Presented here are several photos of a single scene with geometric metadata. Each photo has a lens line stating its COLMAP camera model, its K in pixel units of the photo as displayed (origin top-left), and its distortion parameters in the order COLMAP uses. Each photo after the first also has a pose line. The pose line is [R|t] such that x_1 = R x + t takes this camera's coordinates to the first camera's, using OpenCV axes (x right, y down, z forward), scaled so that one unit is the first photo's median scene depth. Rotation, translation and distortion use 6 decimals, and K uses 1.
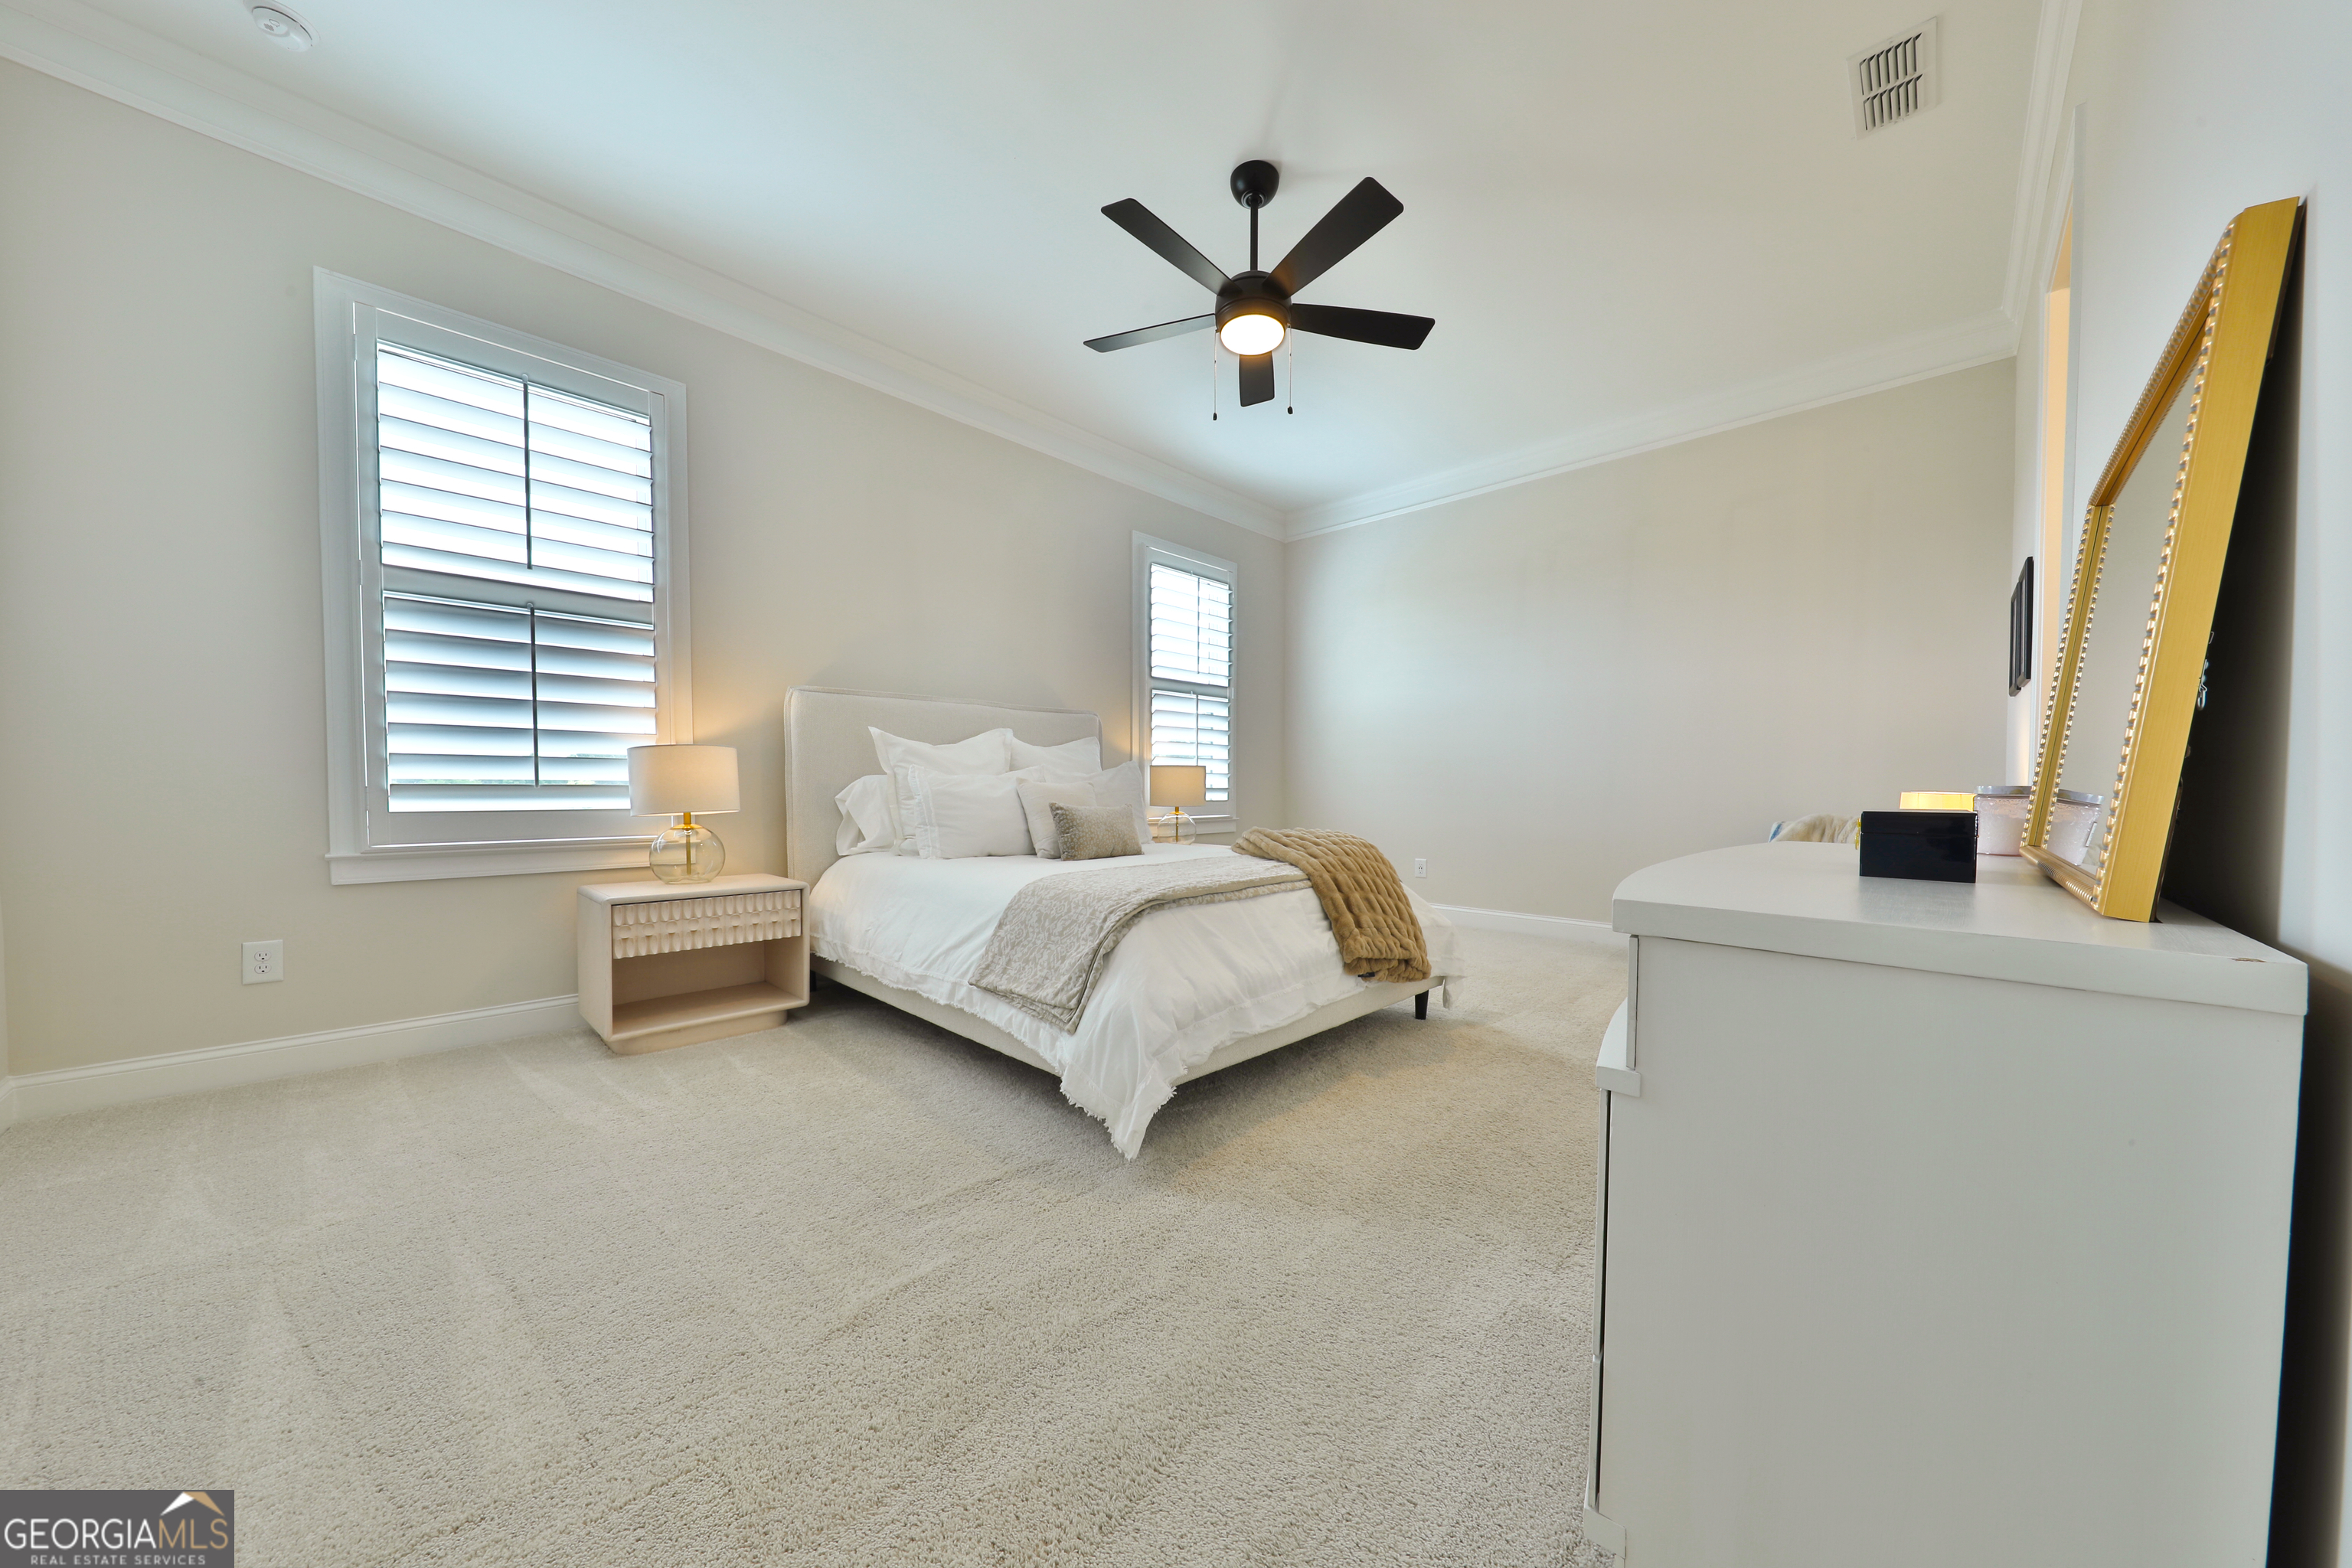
lens RADIAL K [[799.2, 0, 1180.8], [0, 799.2, 808.8], [0, 0, 1]] dist [0.011779, -0.006309]
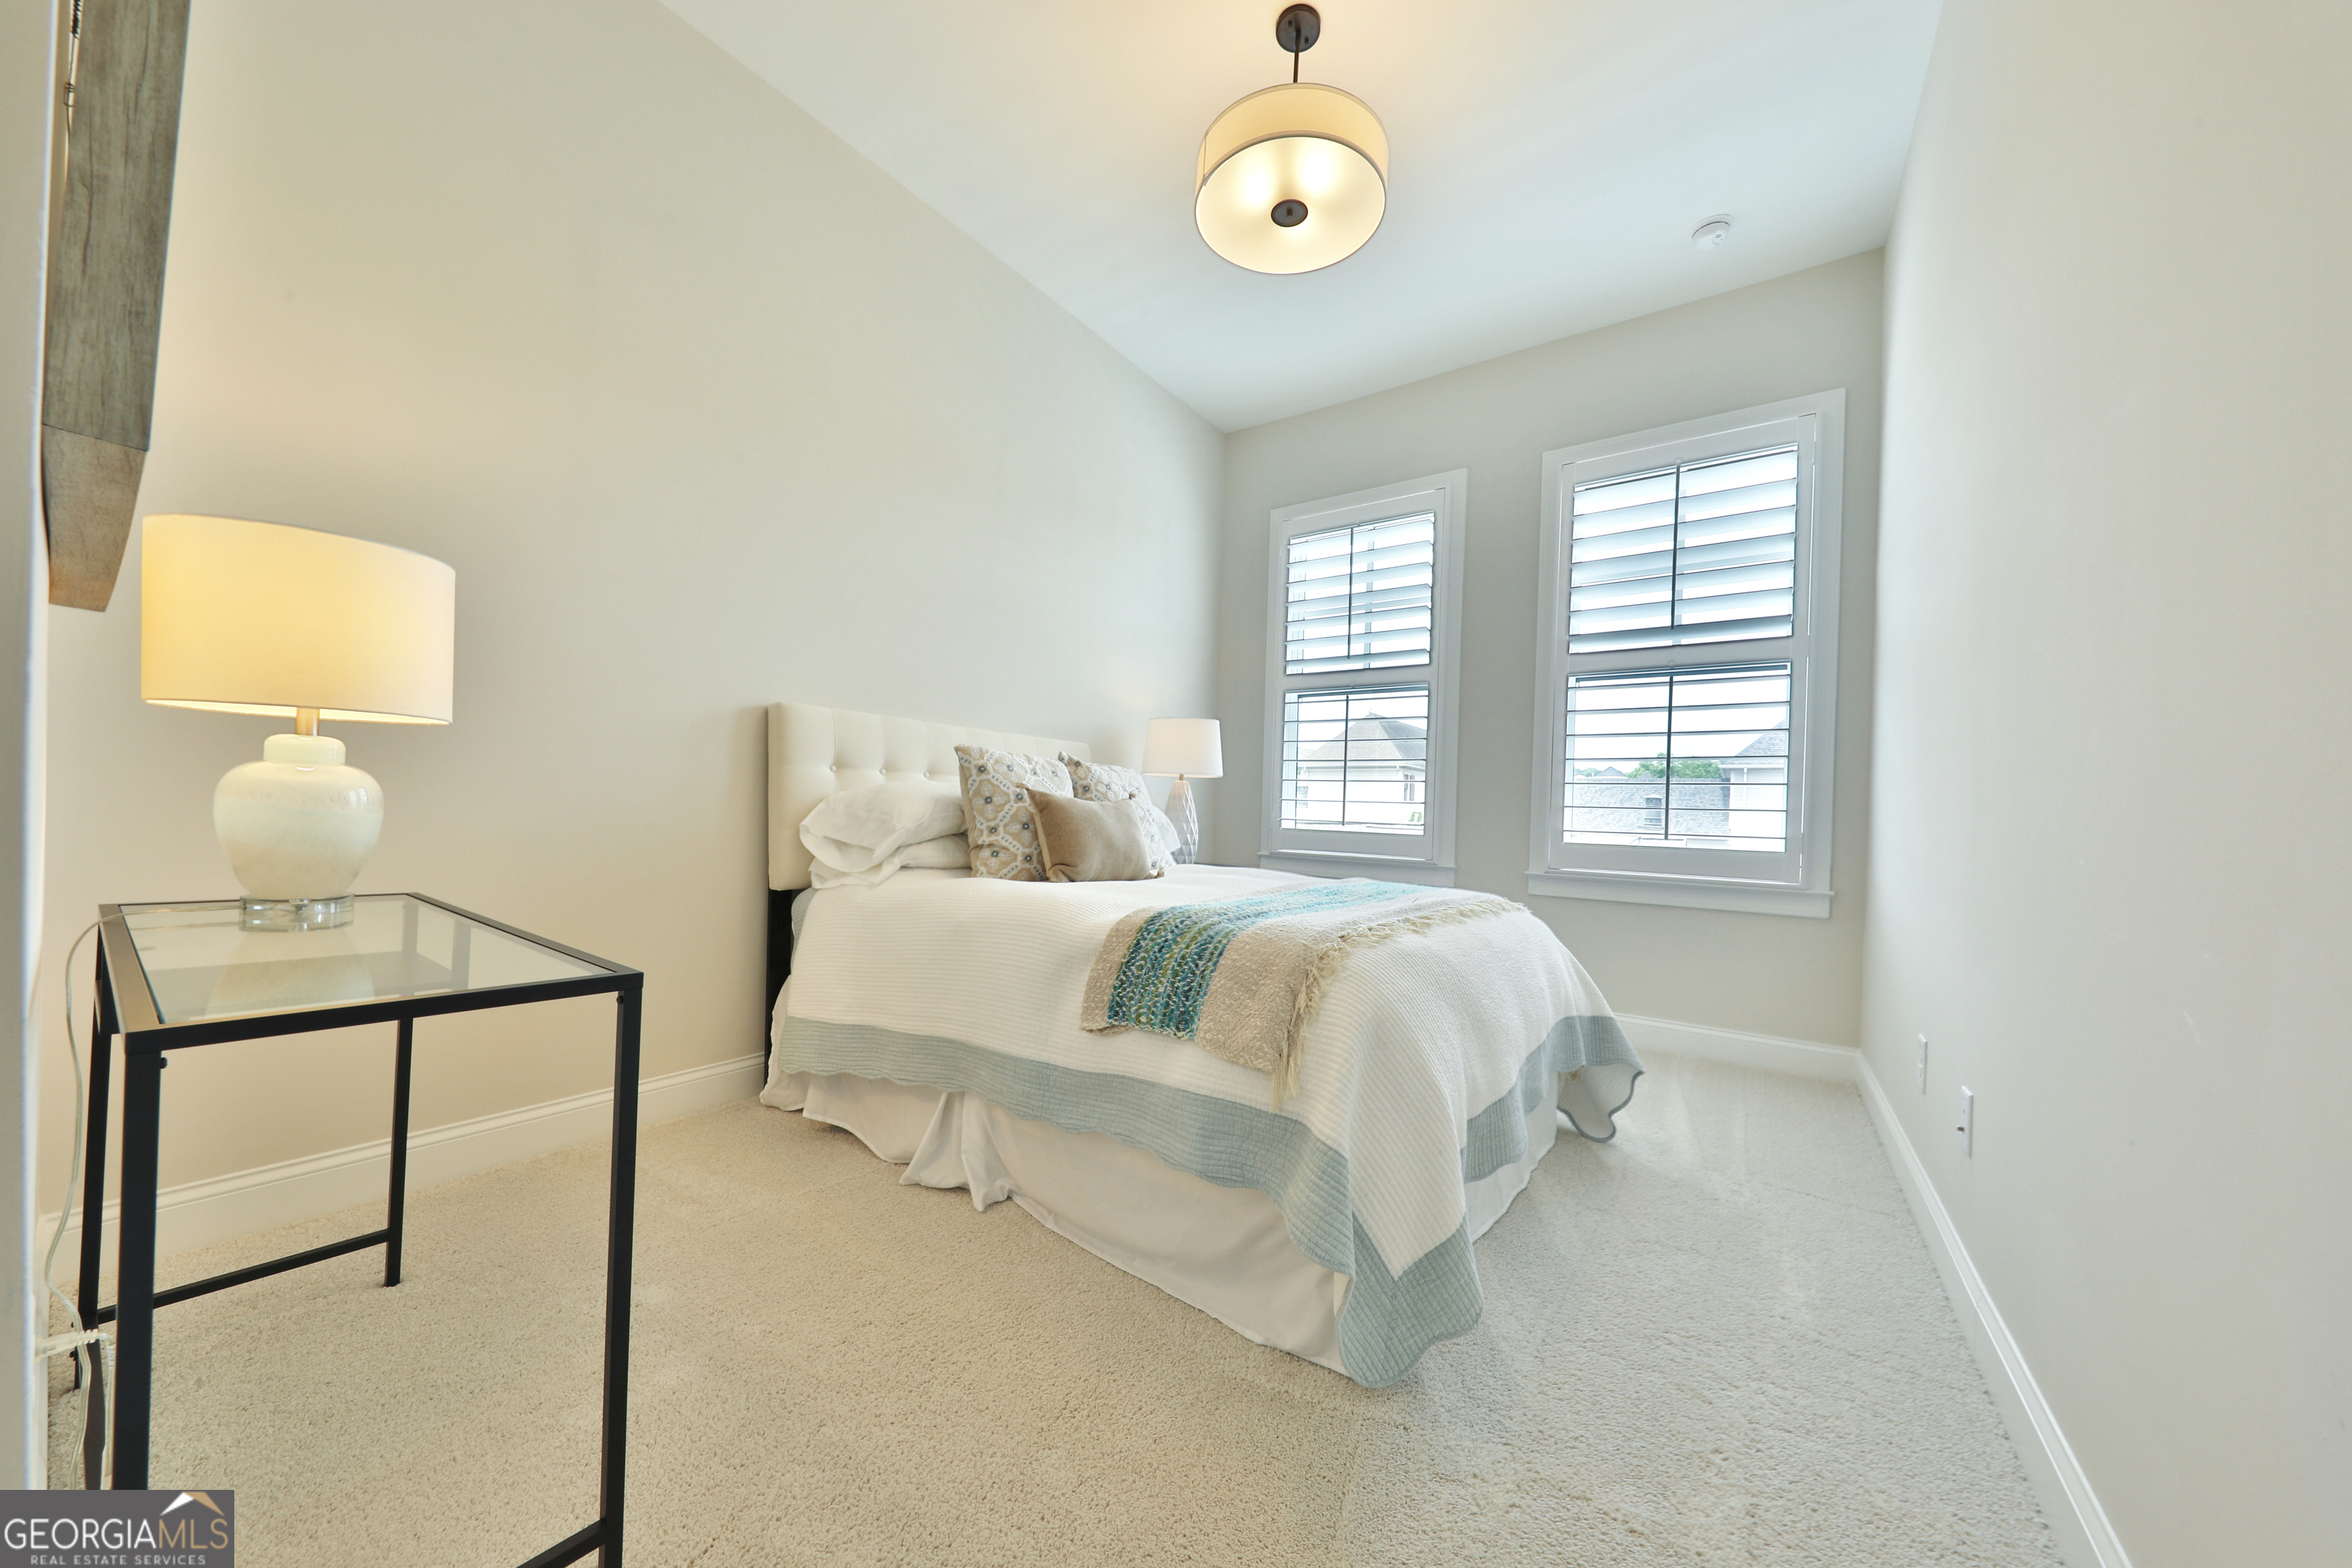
lens RADIAL K [[799.2, 0, 1180.8], [0, 799.2, 808.8], [0, 0, 1]] dist [0.011779, -0.006309]
pose [[0.118009, 0.007372, -0.992985, 0.547812], [-0.071514, 0.997439, -0.001094, -0.017486], [0.990434, 0.071141, 0.118234, 0.575798]]
